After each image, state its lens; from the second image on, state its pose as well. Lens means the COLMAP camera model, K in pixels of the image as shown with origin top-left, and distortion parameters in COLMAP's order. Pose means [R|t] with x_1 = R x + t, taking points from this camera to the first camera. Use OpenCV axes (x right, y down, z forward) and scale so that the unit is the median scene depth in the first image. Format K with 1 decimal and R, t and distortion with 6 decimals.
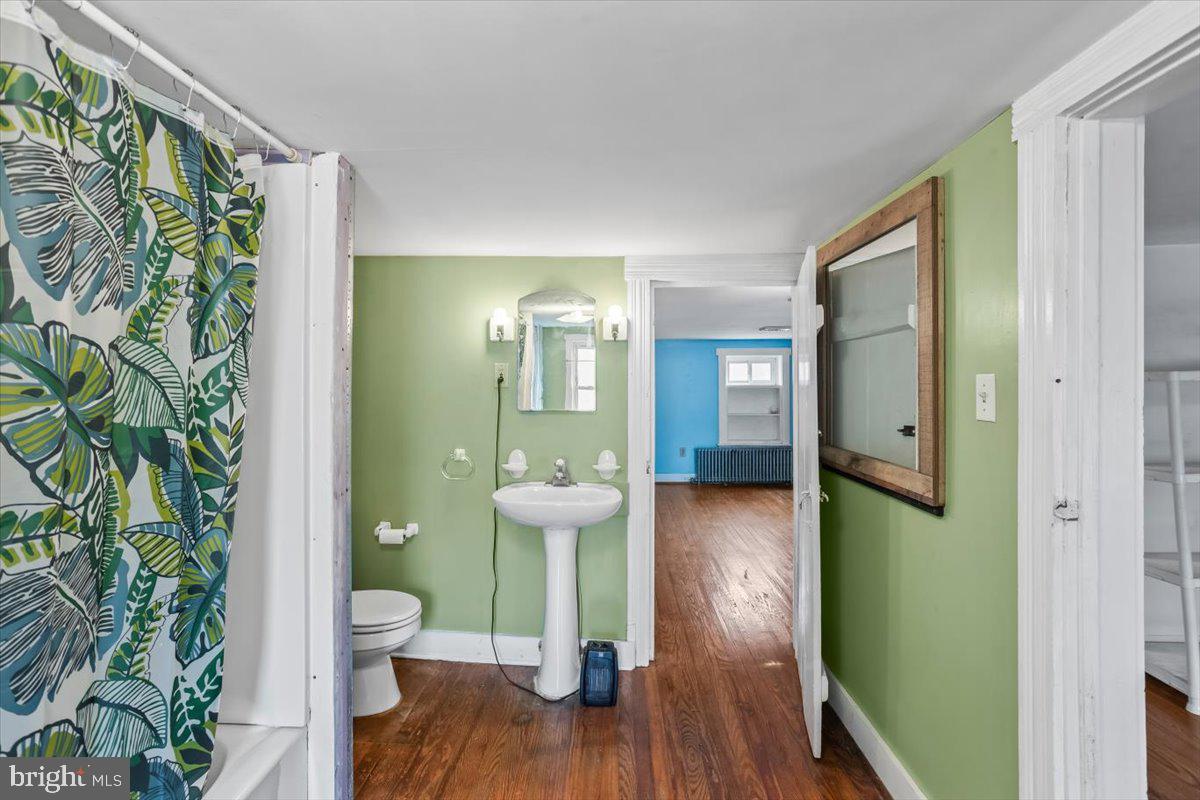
lens RADIAL K [[637.1, 0, 591.8], [0, 637.1, 382.0], [0, 0, 1]] dist [-0.004856, 0.000540]
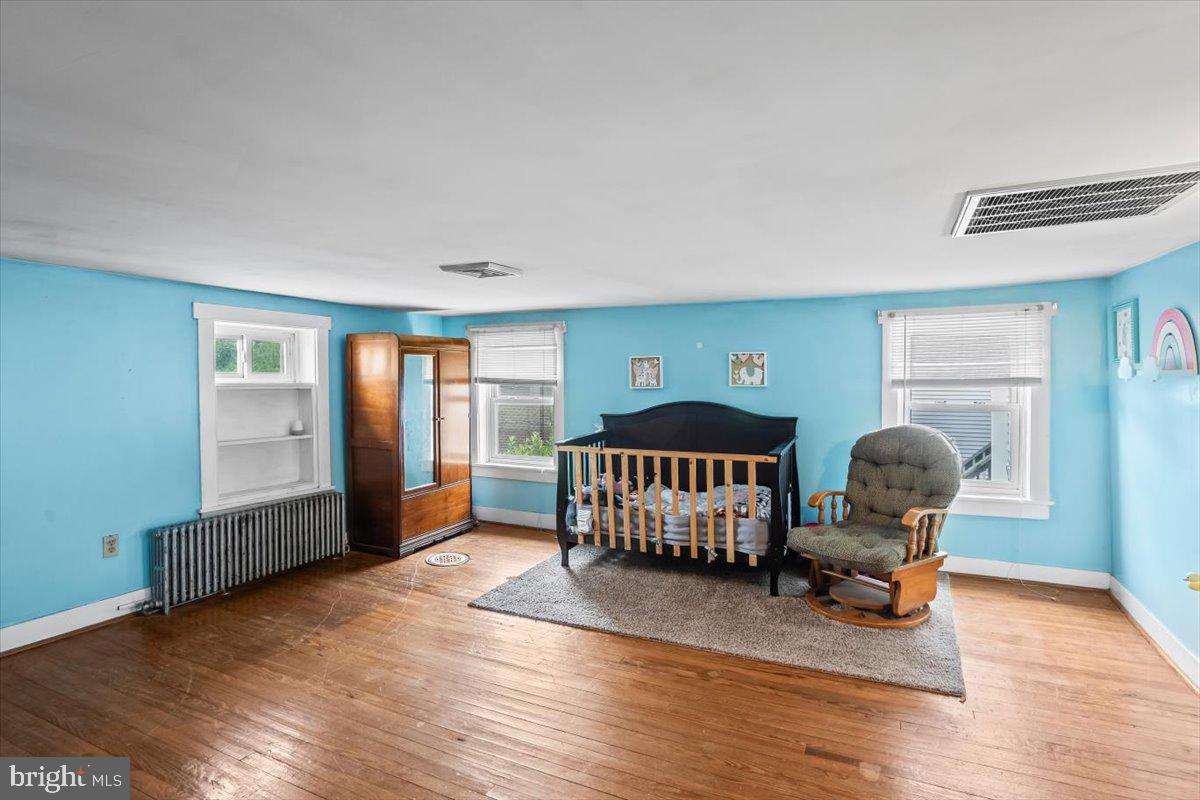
lens RADIAL K [[637.1, 0, 591.8], [0, 637.1, 382.0], [0, 0, 1]] dist [-0.004856, 0.000540]
pose [[0.386436, -0.002569, 0.922313, -0.116557], [-0.005229, 0.999974, 0.004976, 0.000853], [-0.922301, -0.006746, 0.386412, 0.564982]]
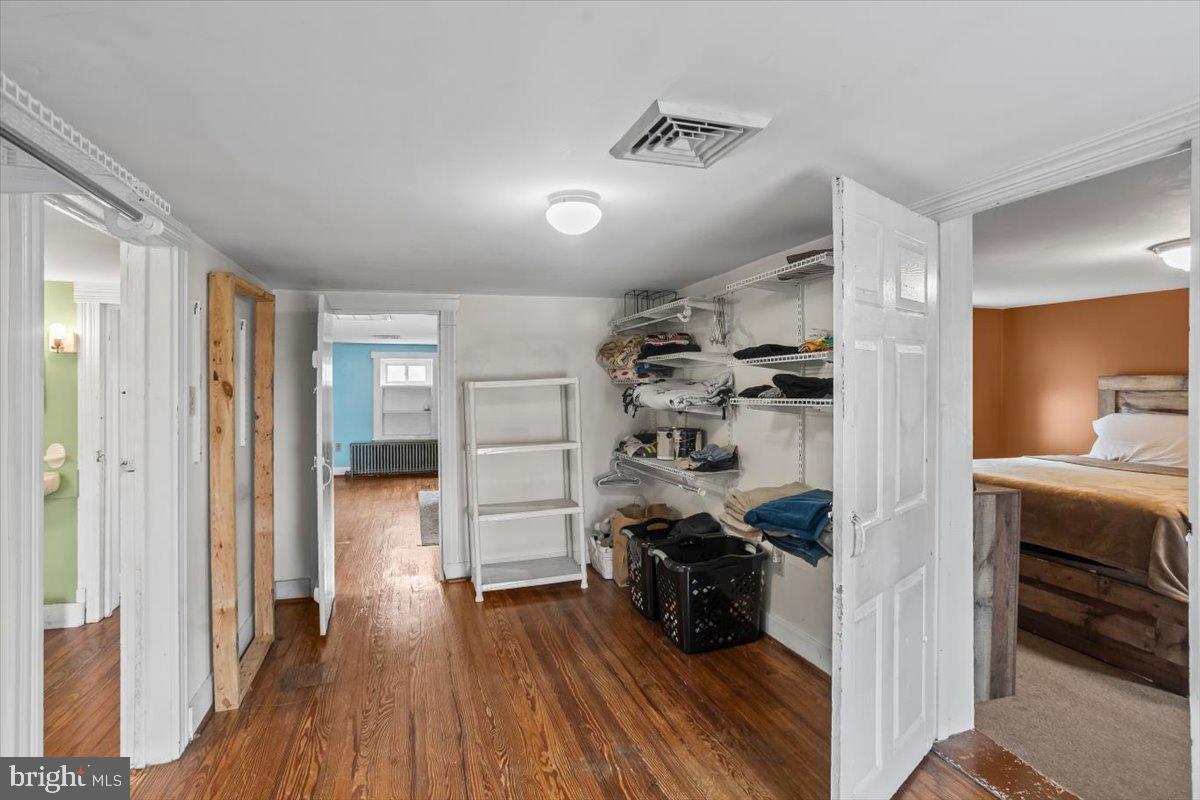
lens RADIAL K [[637.1, 0, 591.8], [0, 637.1, 382.0], [0, 0, 1]] dist [-0.004856, 0.000540]
pose [[0.941227, 0.003314, 0.337758, 0.184268], [-0.004557, 0.999985, 0.002886, -0.005739], [-0.337744, -0.004255, 0.941228, -0.148101]]
